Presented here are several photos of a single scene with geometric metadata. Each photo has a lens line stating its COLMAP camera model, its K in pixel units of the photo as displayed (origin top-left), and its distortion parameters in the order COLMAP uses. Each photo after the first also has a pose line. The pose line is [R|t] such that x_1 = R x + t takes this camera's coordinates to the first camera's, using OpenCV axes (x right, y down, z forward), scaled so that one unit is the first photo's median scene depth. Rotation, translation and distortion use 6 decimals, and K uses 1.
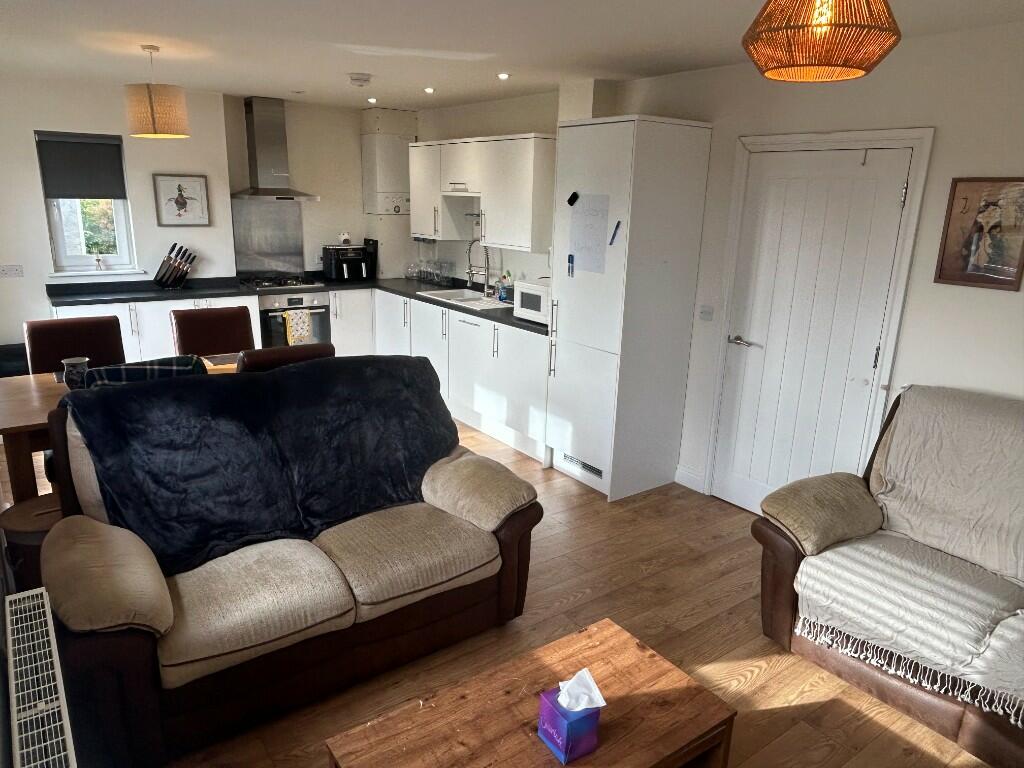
lens RADIAL K [[694.2, 0, 511.5], [0, 694.2, 389.4], [0, 0, 1]] dist [0.039517, -0.064313]
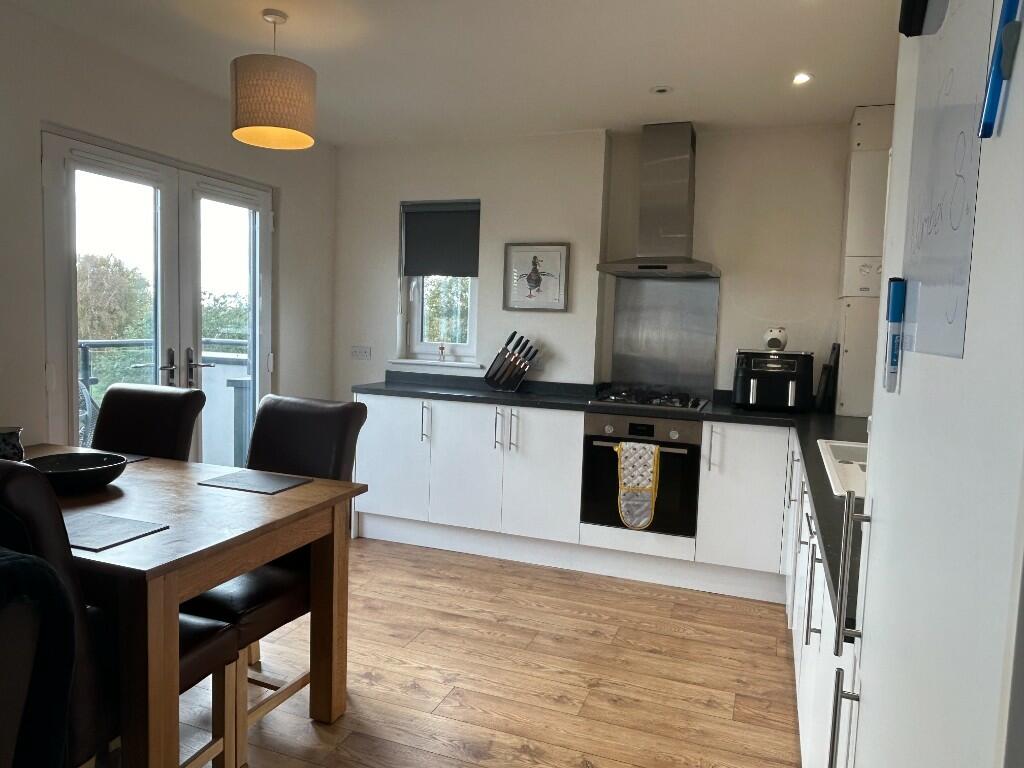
lens RADIAL K [[694.2, 0, 511.5], [0, 694.2, 389.4], [0, 0, 1]] dist [0.039517, -0.064313]
pose [[0.547324, 0.074368, -0.833610, 0.143447], [-0.243615, 0.967069, -0.073677, -0.093537], [0.800680, 0.243406, 0.547418, 0.604901]]
